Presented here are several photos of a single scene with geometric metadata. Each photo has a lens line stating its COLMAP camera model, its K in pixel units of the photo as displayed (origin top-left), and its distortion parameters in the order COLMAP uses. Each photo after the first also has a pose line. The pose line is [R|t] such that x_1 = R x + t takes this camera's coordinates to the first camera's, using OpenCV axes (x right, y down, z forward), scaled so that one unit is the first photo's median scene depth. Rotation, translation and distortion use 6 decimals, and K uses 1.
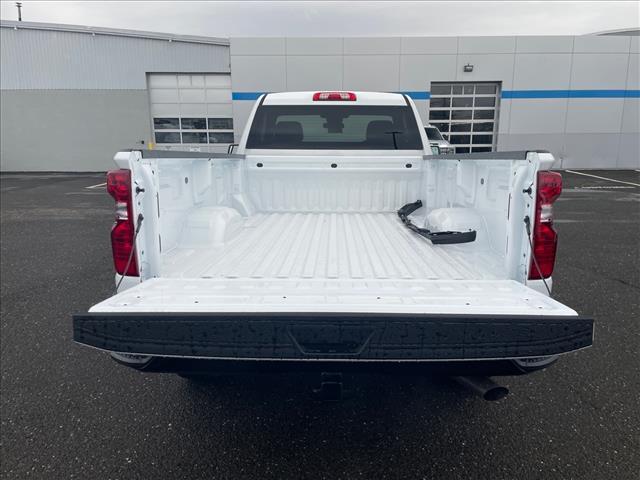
lens RADIAL K [[479.0, 0, 320.0], [0, 479.0, 240.0], [0, 0, 1]] dist [0.096734, -0.153240]
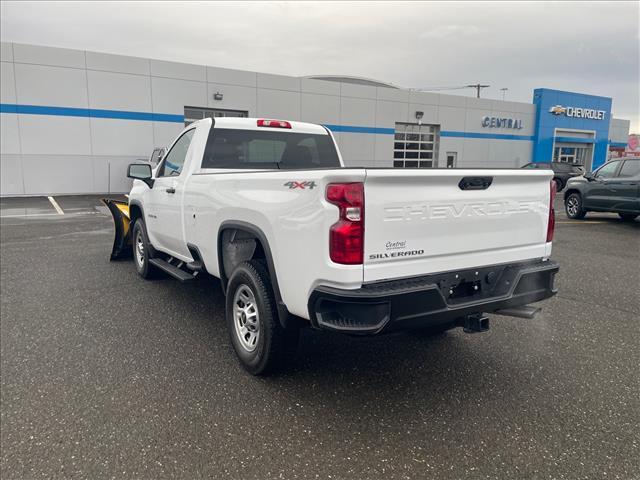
lens RADIAL K [[479.0, 0, 320.0], [0, 479.0, 240.0], [0, 0, 1]] dist [0.096734, -0.153240]
pose [[0.833153, -0.070386, 0.548545, -0.538965], [0.094414, 0.995410, -0.015676, 0.009796], [-0.544923, 0.064850, 0.835974, -0.014044]]
